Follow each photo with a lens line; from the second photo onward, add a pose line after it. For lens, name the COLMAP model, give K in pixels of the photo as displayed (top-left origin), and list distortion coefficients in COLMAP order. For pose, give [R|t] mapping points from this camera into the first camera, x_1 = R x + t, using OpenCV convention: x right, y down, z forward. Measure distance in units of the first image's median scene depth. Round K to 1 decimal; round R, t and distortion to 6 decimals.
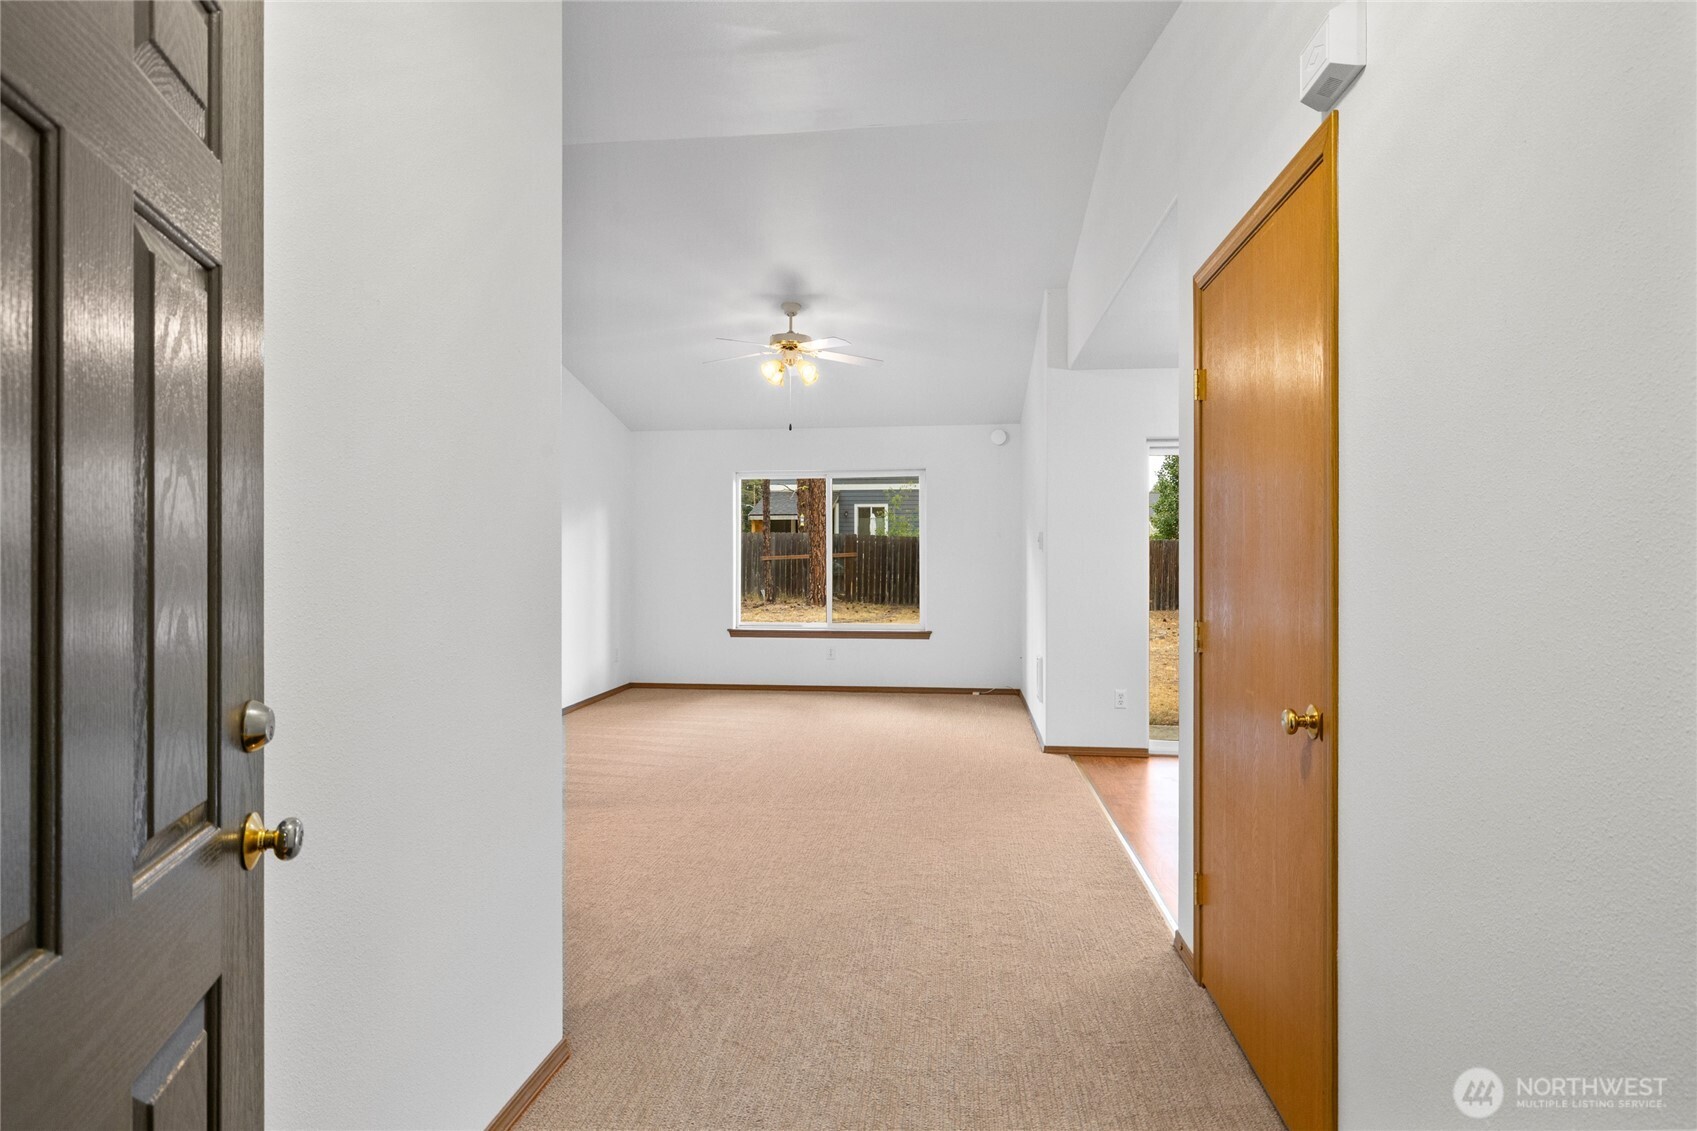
lens RADIAL K [[949.7, 0, 857.8], [0, 949.7, 565.4], [0, 0, 1]] dist [-0.005192, -0.001382]
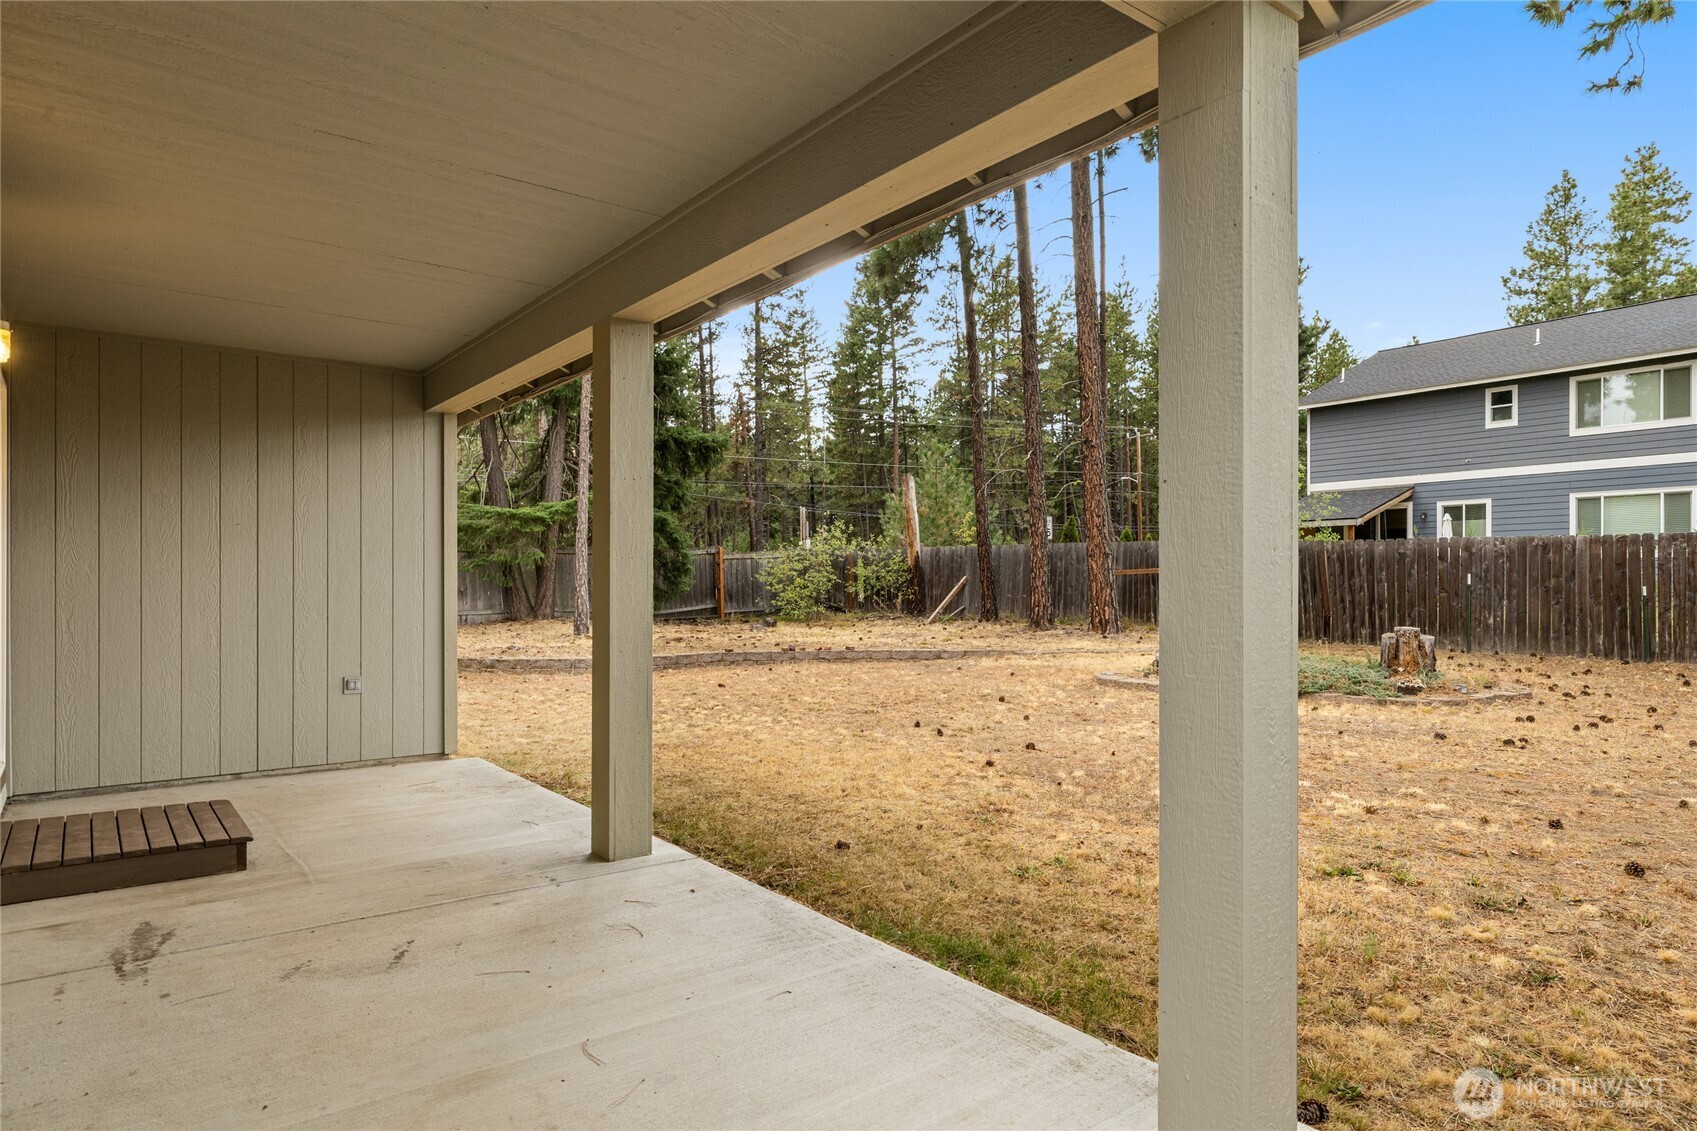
lens RADIAL K [[1005.5, 0, 844.2], [0, 1005.5, 591.5], [0, 0, 1]] dist [0.001038, -0.000897]
pose [[0.675791, 0.002637, -0.737088, 1.009826], [-0.006848, 0.999973, -0.002701, 0.029756], [0.737061, 0.006873, 0.675791, 0.671224]]
